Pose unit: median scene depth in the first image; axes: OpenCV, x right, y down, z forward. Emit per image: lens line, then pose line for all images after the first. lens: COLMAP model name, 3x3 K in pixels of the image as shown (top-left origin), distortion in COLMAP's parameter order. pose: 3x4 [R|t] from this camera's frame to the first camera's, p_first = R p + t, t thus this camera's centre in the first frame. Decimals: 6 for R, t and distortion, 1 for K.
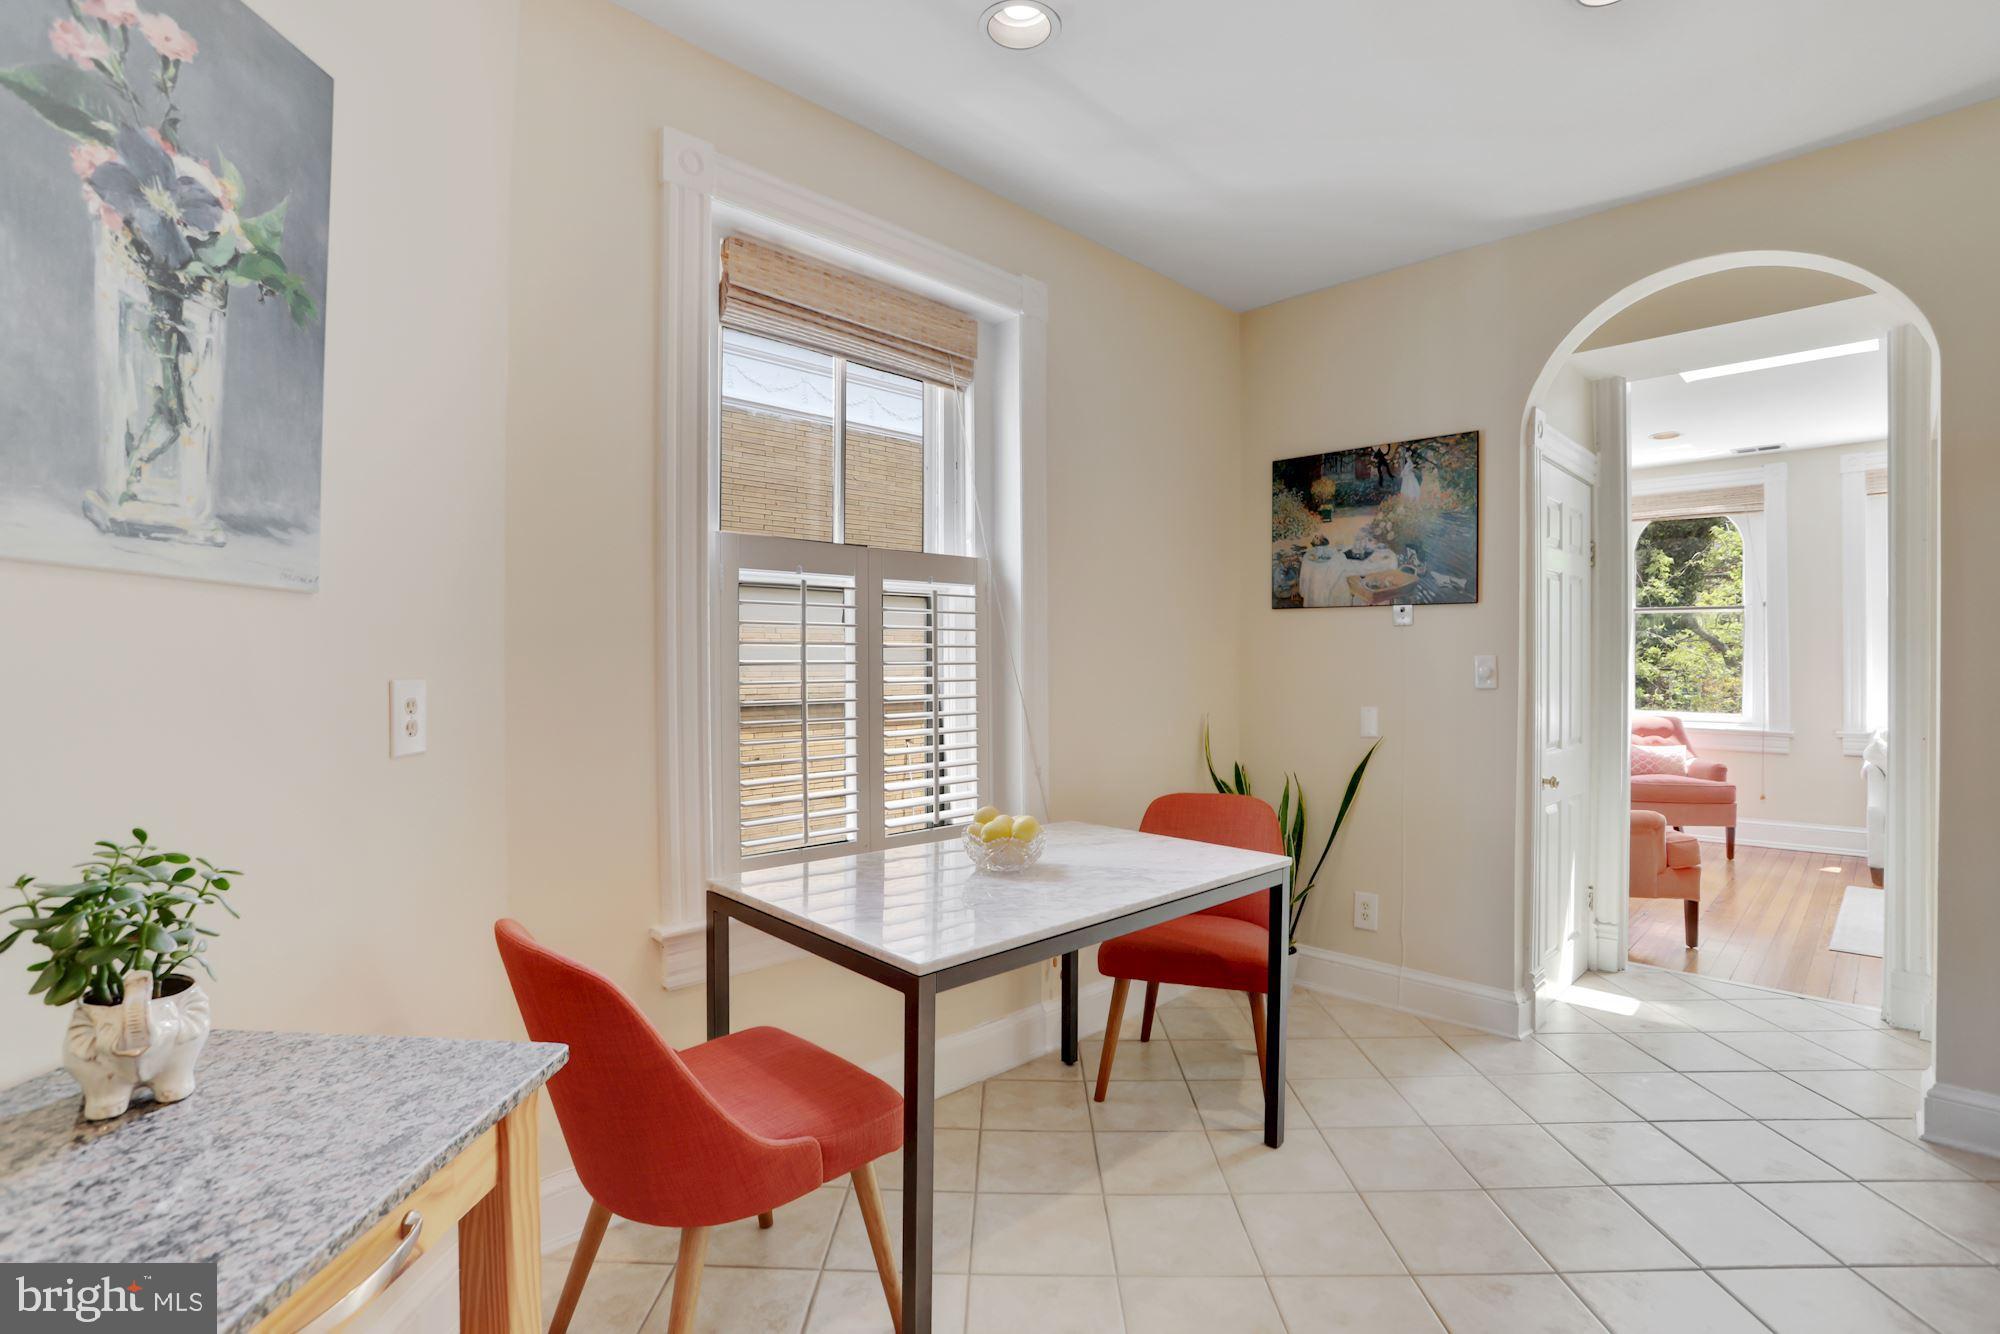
lens RADIAL K [[937.7, 0, 991.1], [0, 937.7, 667.8], [0, 0, 1]] dist [-0.068622, 0.026725]
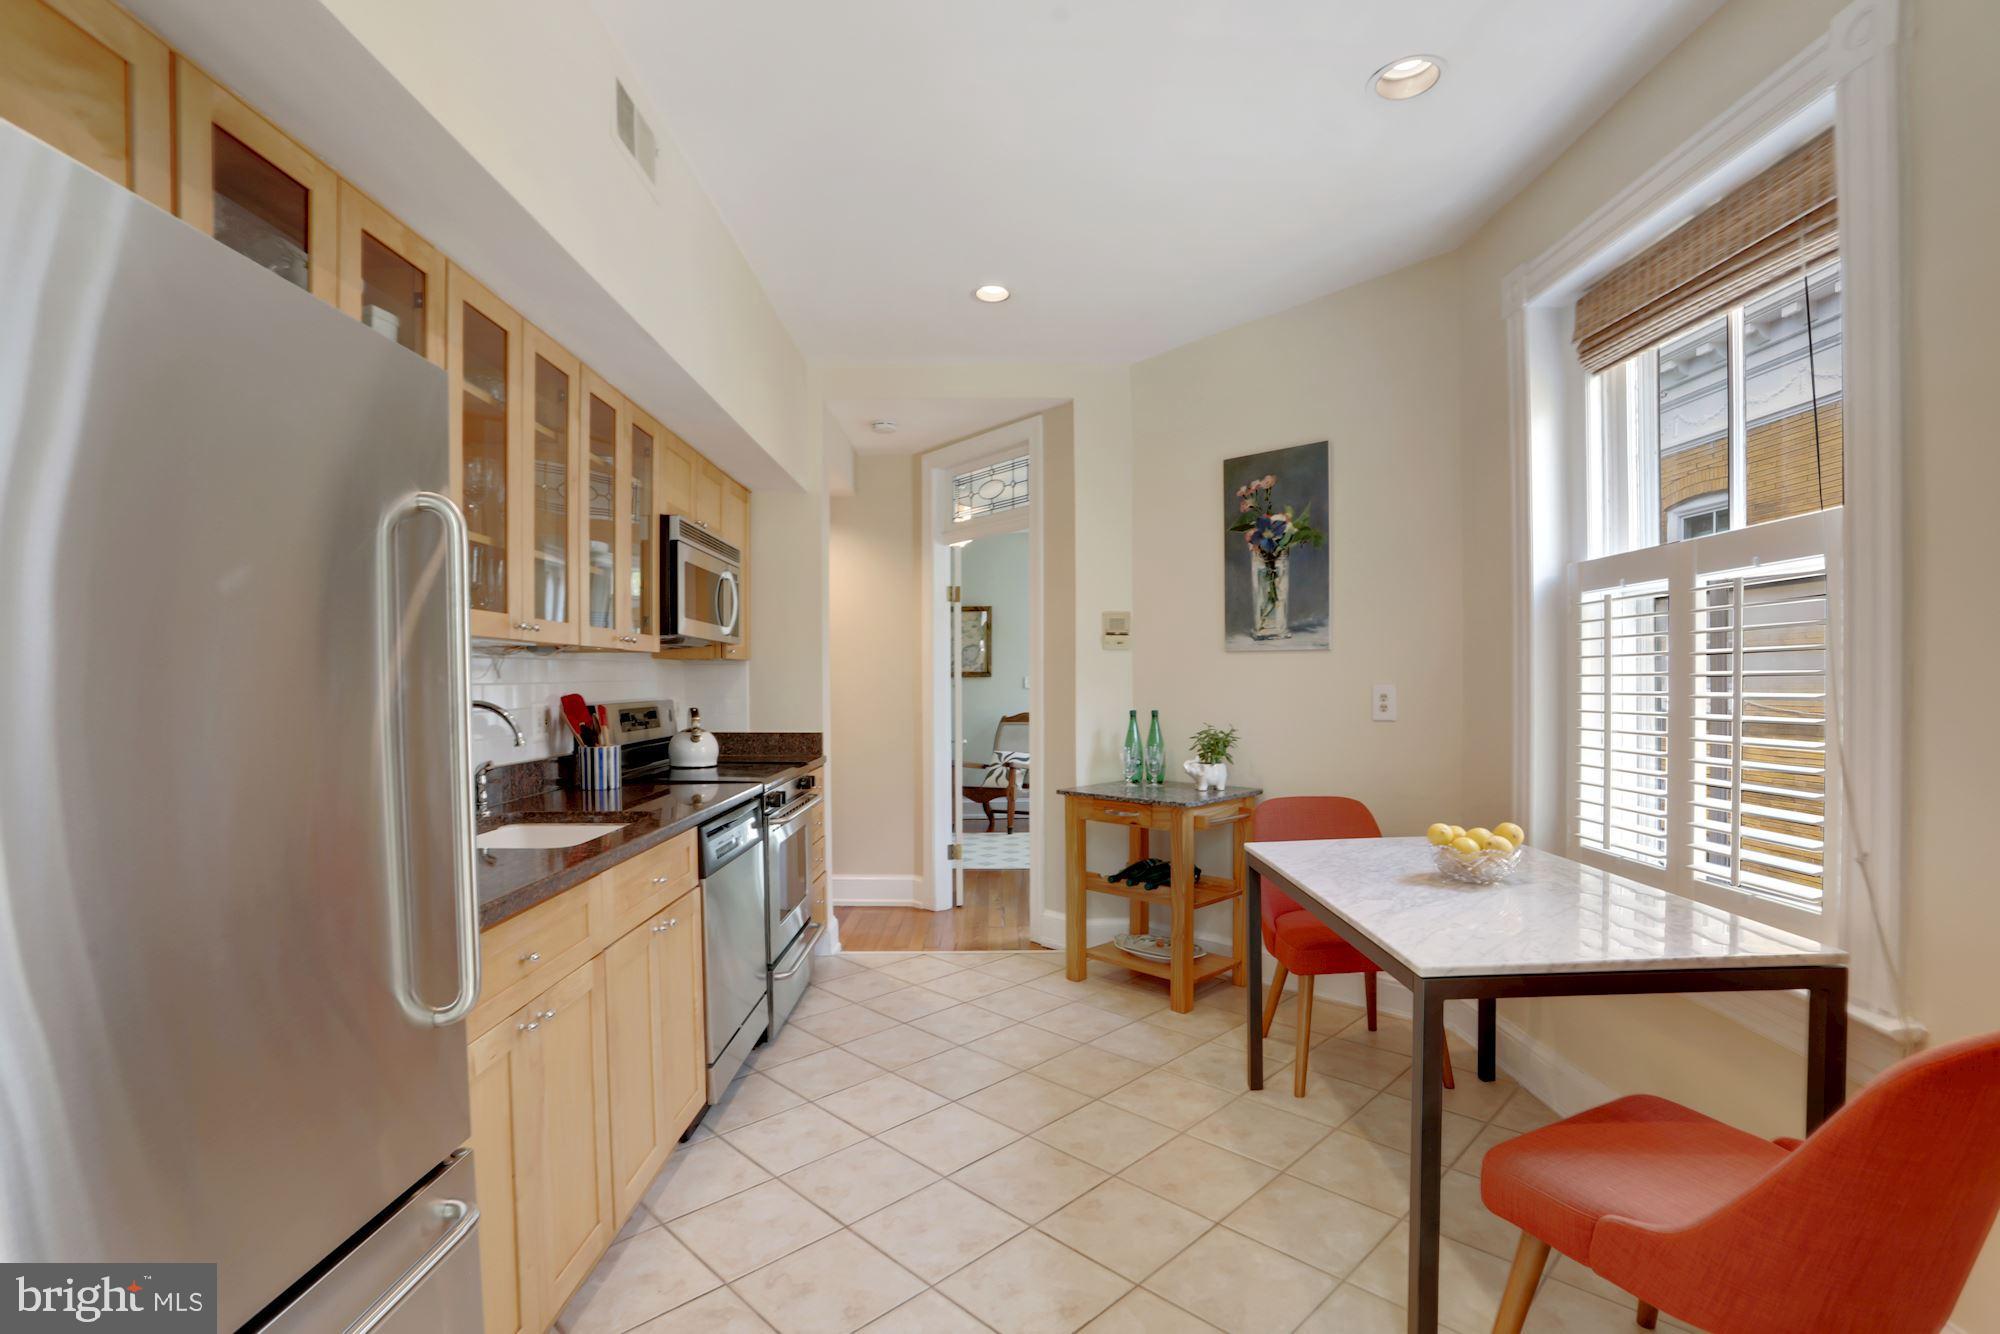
lens RADIAL K [[938.0, 0, 1007.0], [0, 938.0, 681.3], [0, 0, 1]] dist [-0.072472, 0.034292]
pose [[-0.693629, 0.004214, -0.720320, 0.777655], [0.005392, 0.999985, 0.000657, -0.000362], [0.720312, -0.003428, -0.693641, 0.964804]]
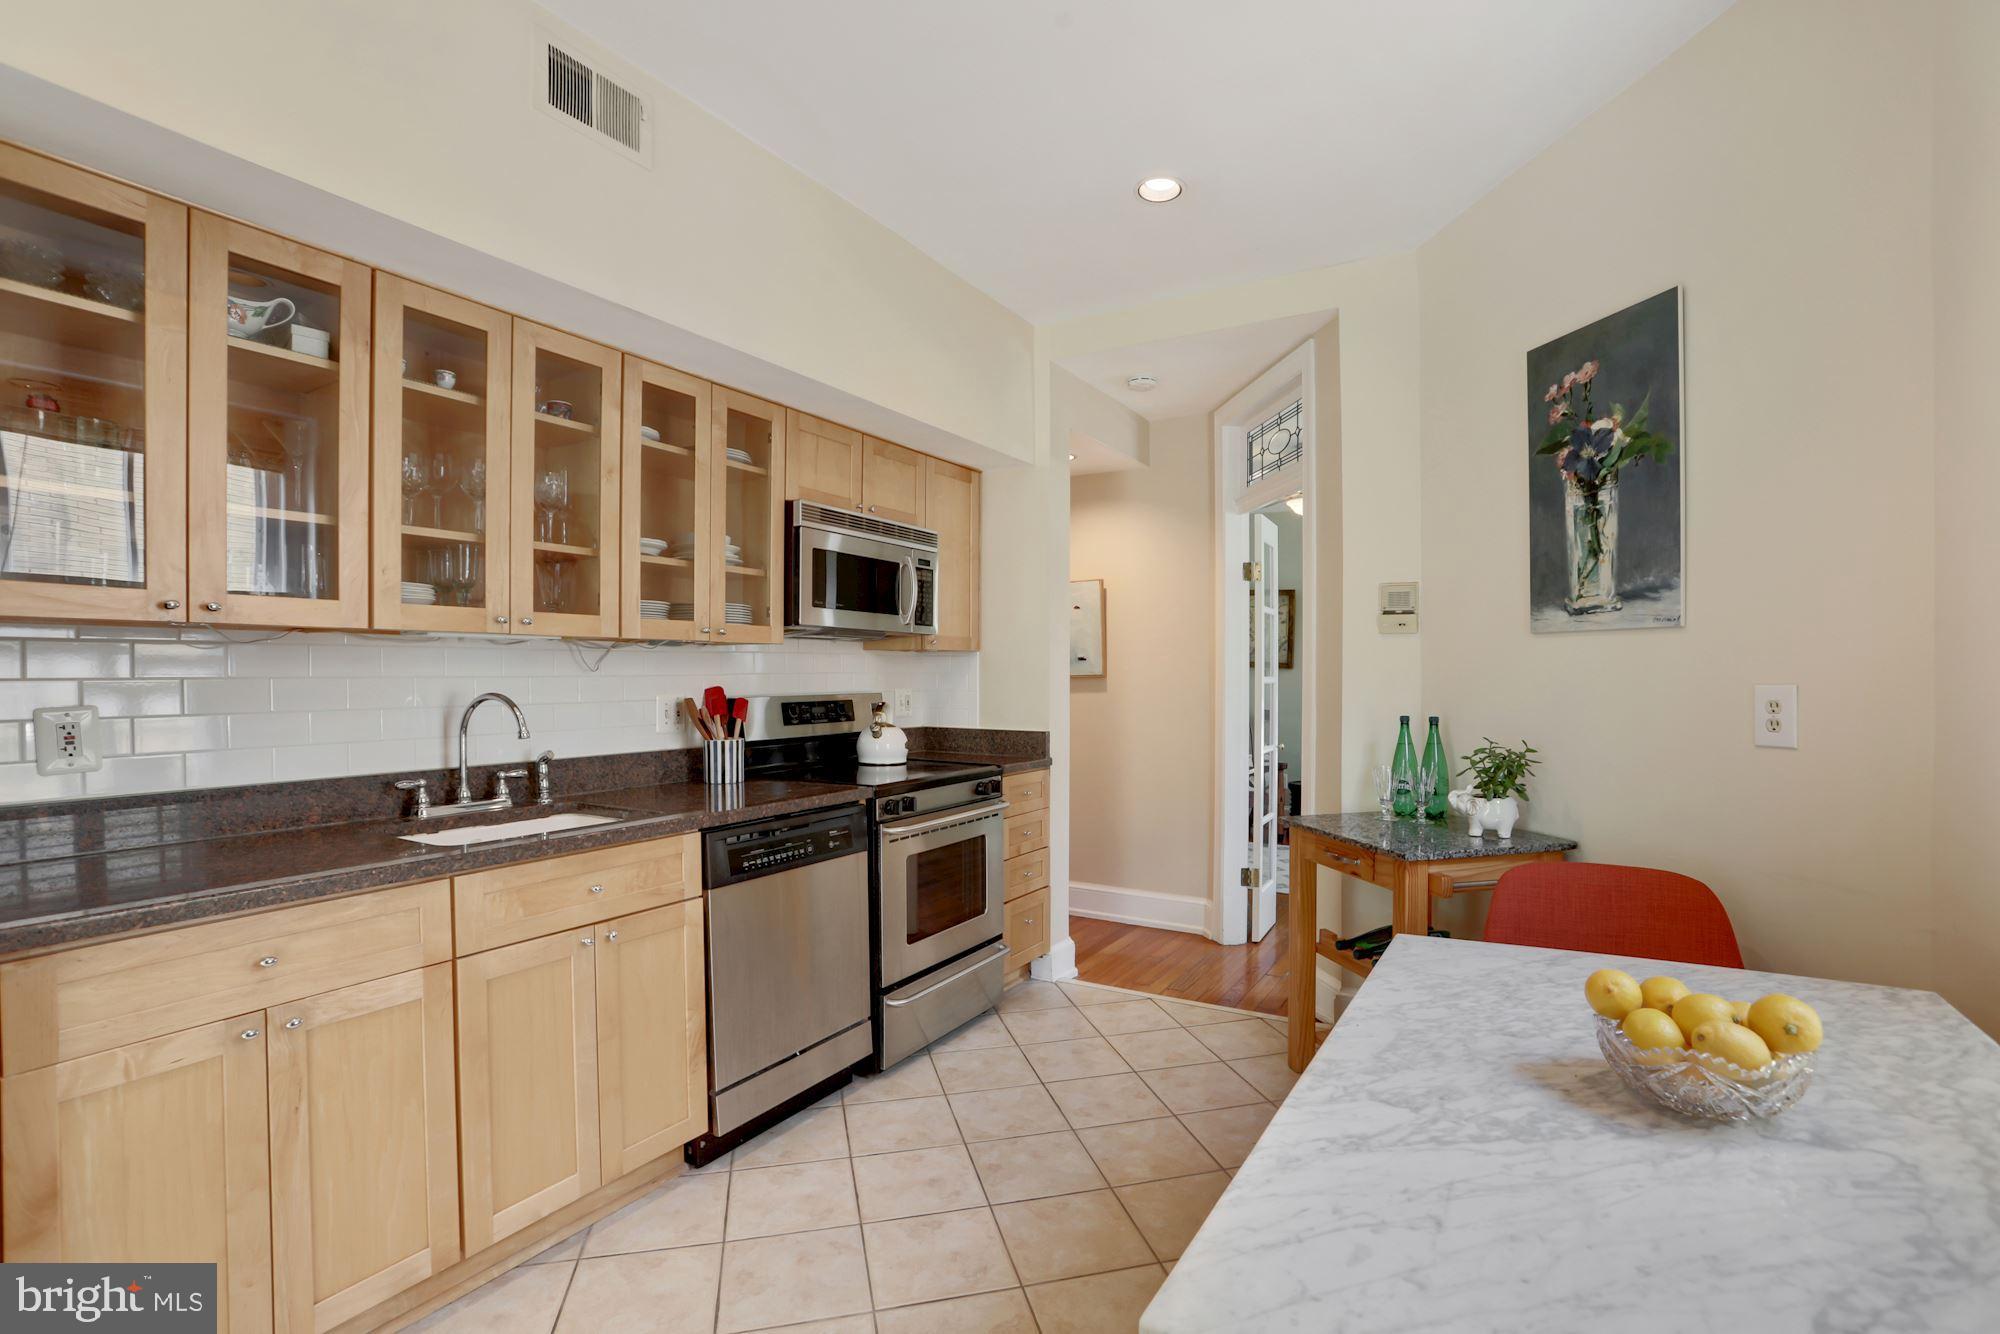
lens RADIAL K [[933.4, 0, 994.6], [0, 933.4, 667.6], [0, 0, 1]] dist [-0.065335, 0.032338]
pose [[-0.967410, 0.000507, -0.253215, 0.349348], [0.002147, 0.999978, -0.006201, -0.002368], [0.253207, -0.006543, -0.967390, 0.989720]]
